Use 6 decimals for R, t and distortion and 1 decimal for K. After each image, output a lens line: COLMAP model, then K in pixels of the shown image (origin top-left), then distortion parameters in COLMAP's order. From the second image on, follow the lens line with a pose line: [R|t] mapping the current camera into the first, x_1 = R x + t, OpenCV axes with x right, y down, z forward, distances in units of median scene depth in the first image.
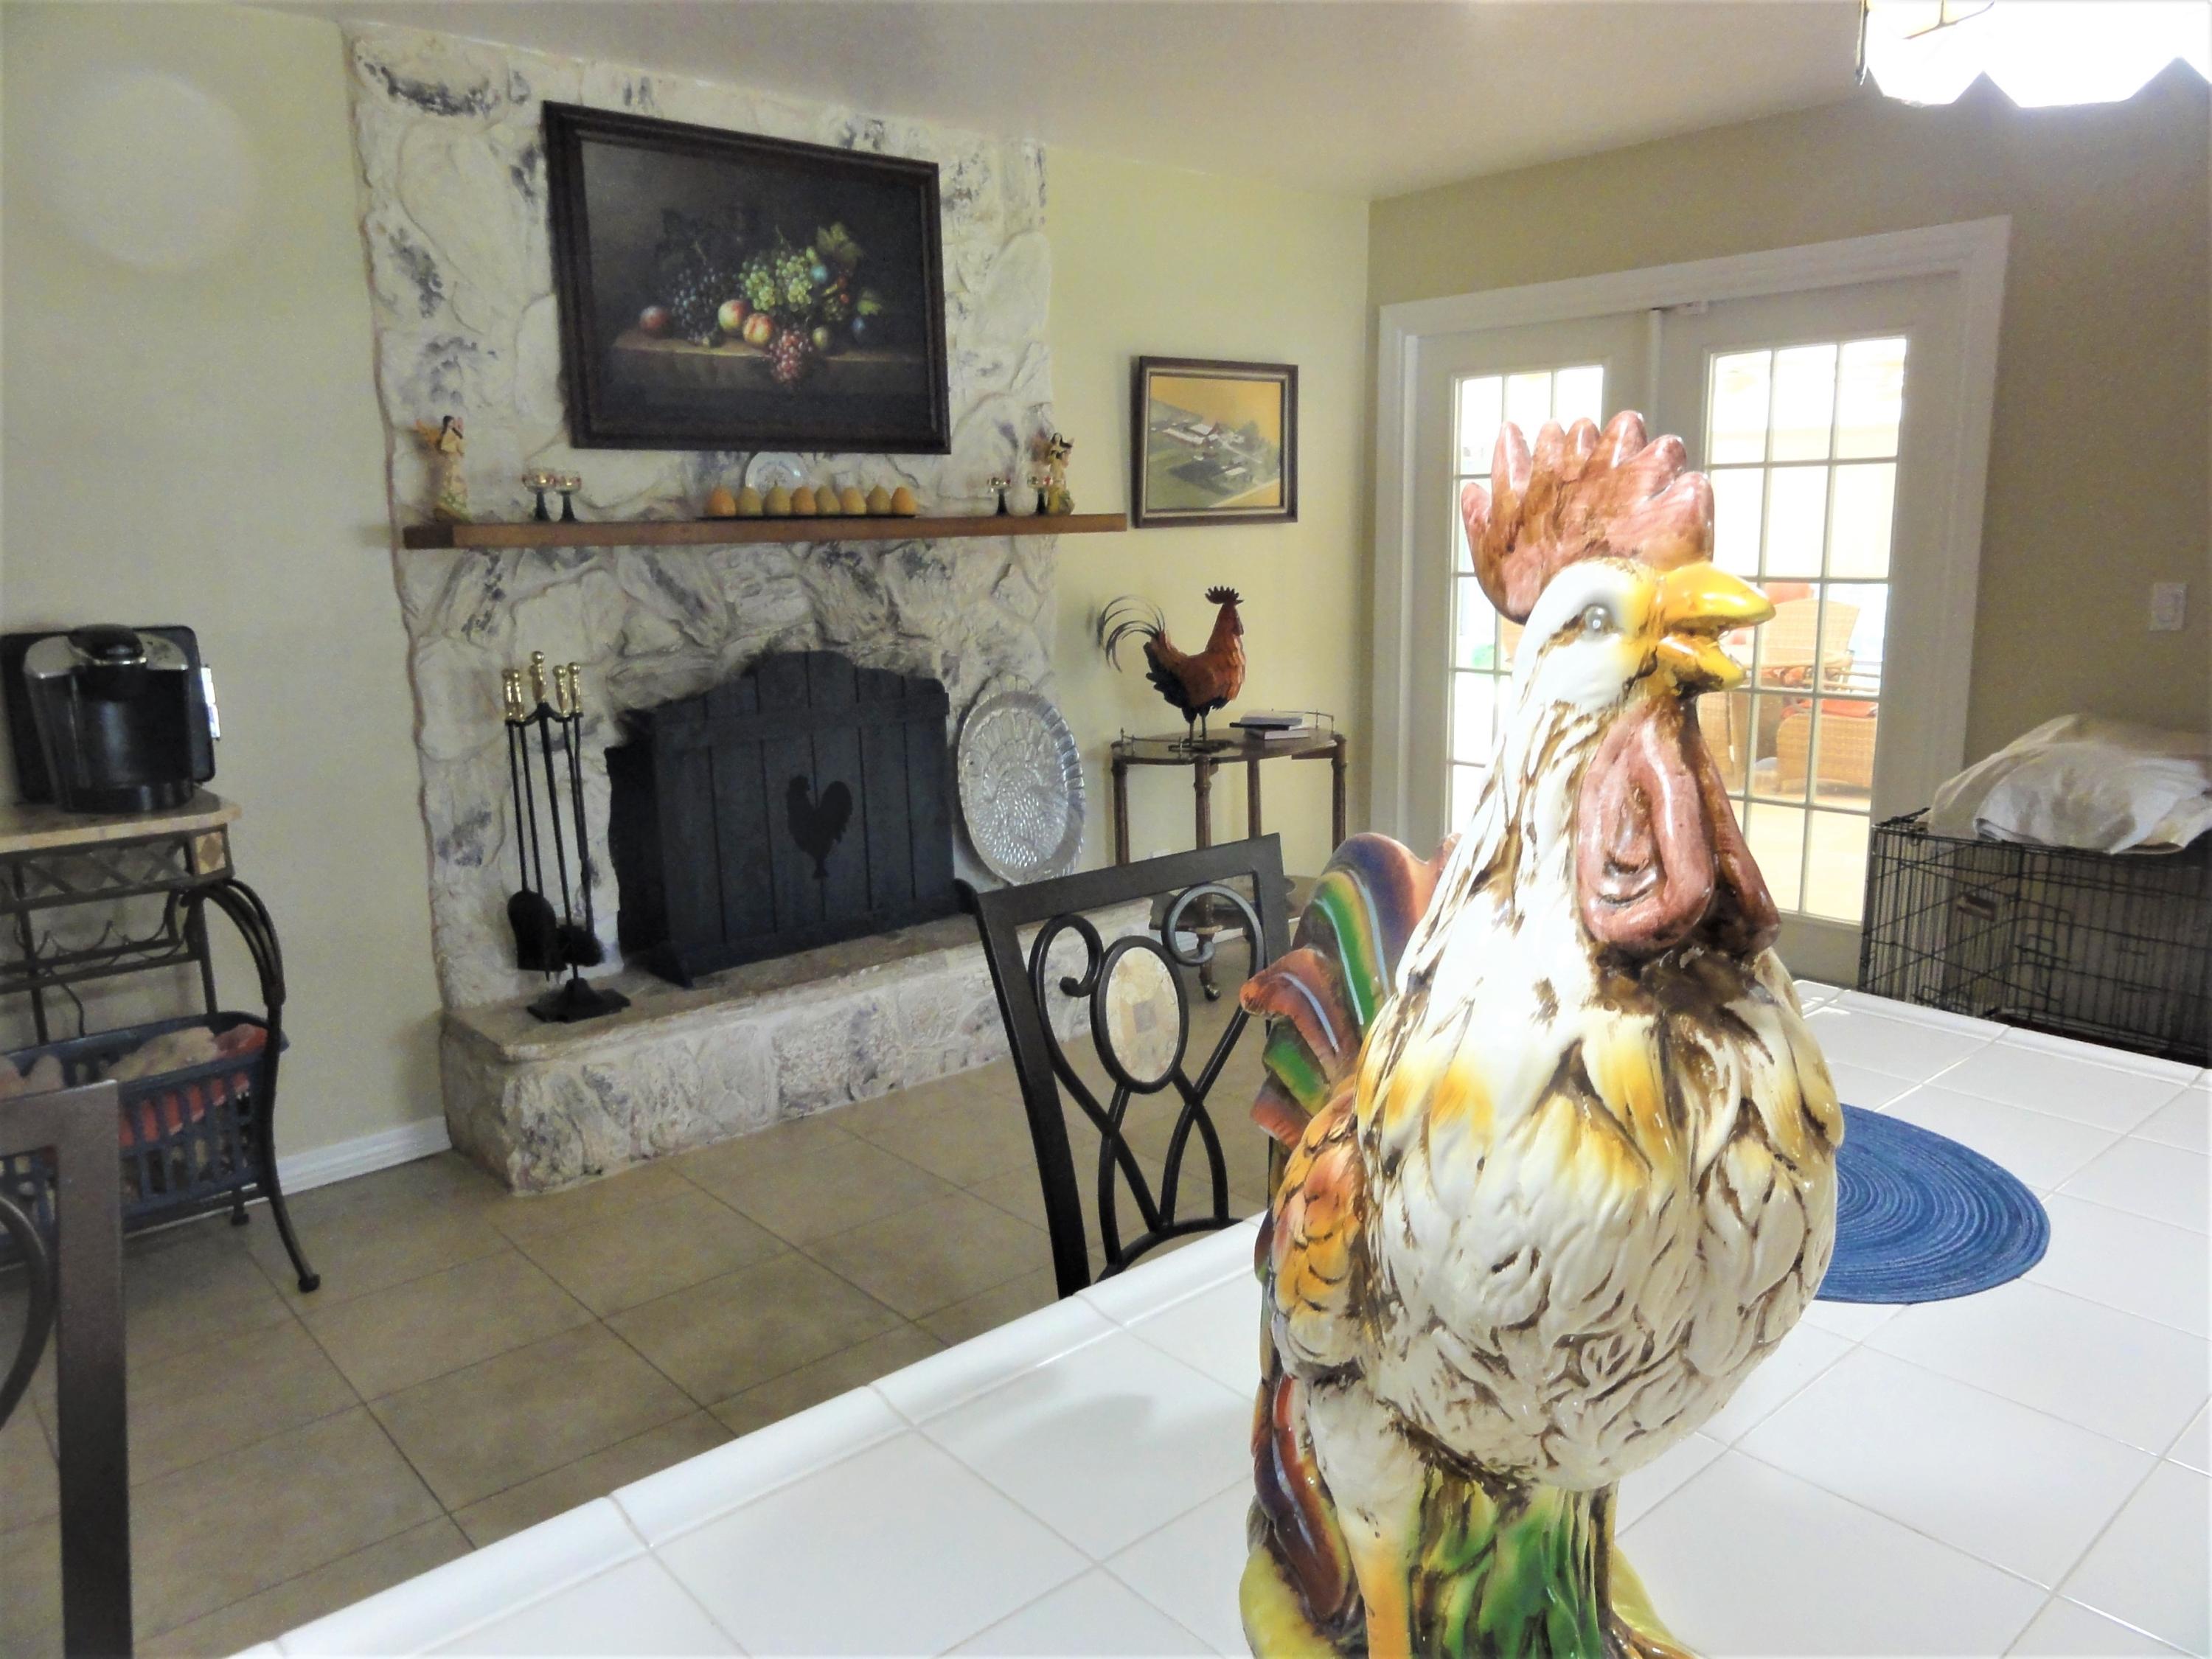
lens RADIAL K [[1571.0, 0, 1102.6], [0, 1571.0, 828.7], [0, 0, 1]] dist [0.002462, -0.001882]
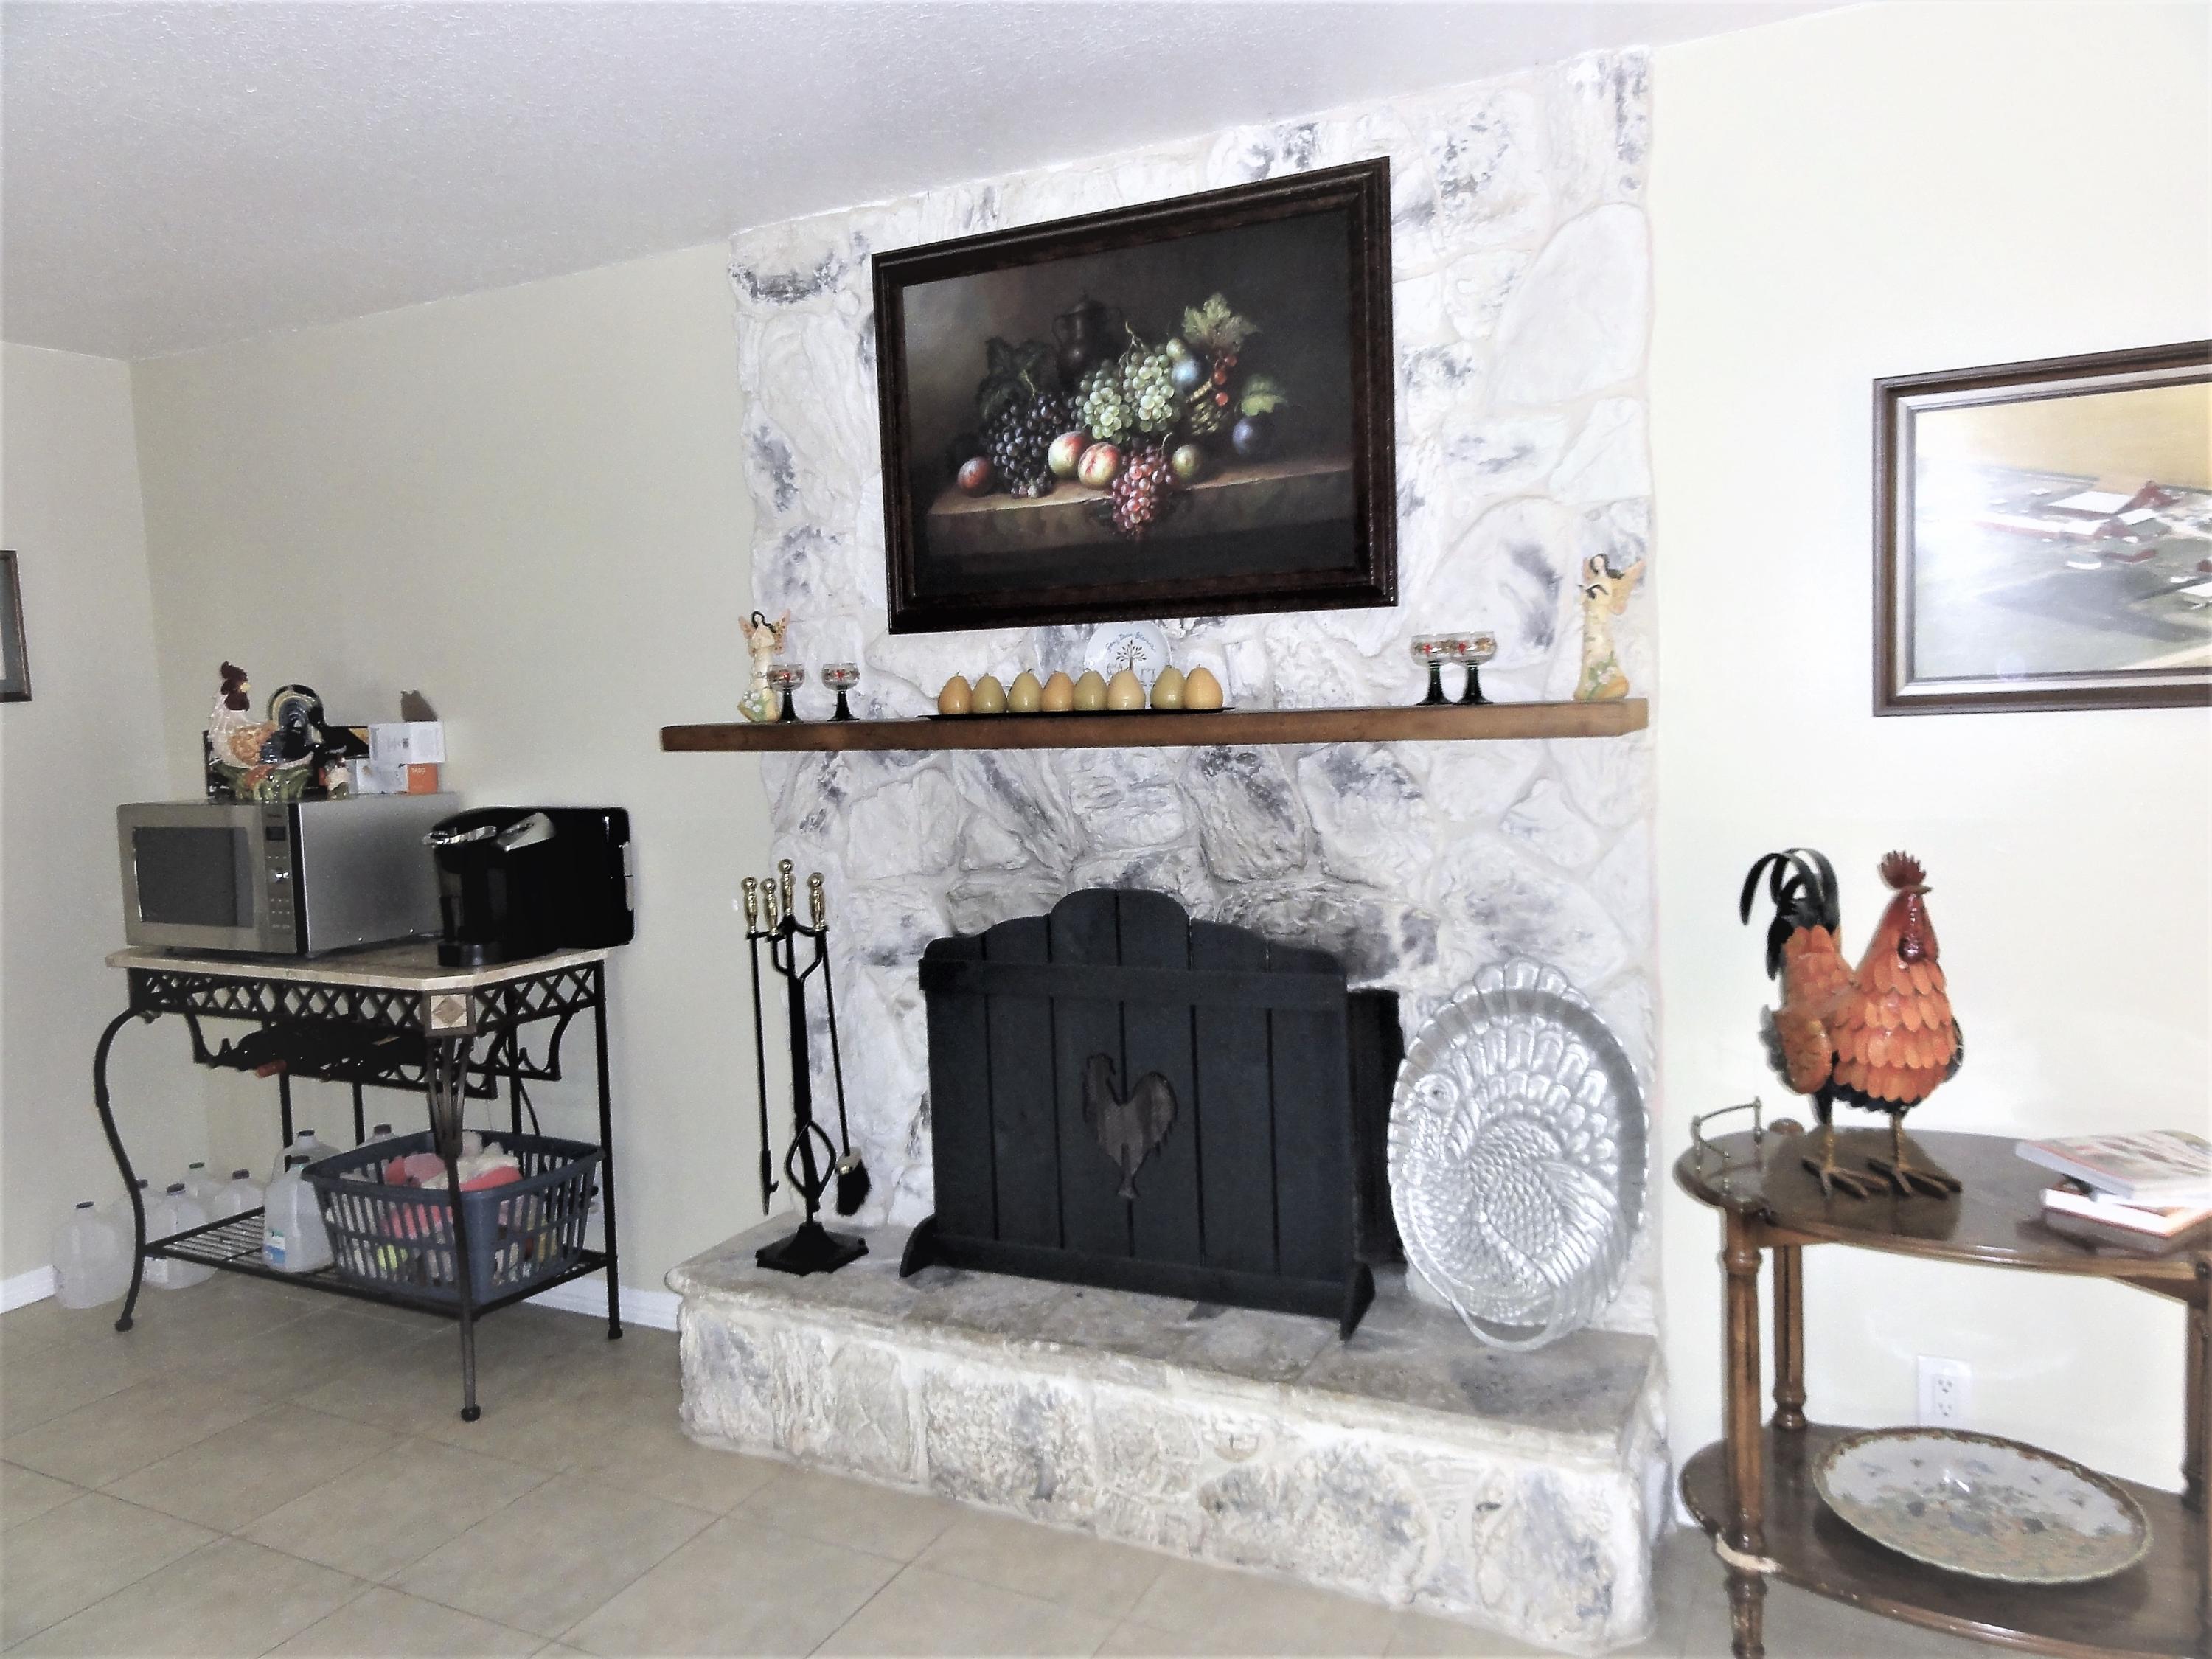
lens RADIAL K [[1571.0, 0, 1115.8], [0, 1571.0, 828.4], [0, 0, 1]] dist [0.002462, -0.001882]
pose [[0.378629, 0.094208, -0.920741, 0.482980], [-0.145760, 0.988462, 0.041198, -0.170801], [0.913999, 0.118609, 0.387992, 0.710749]]
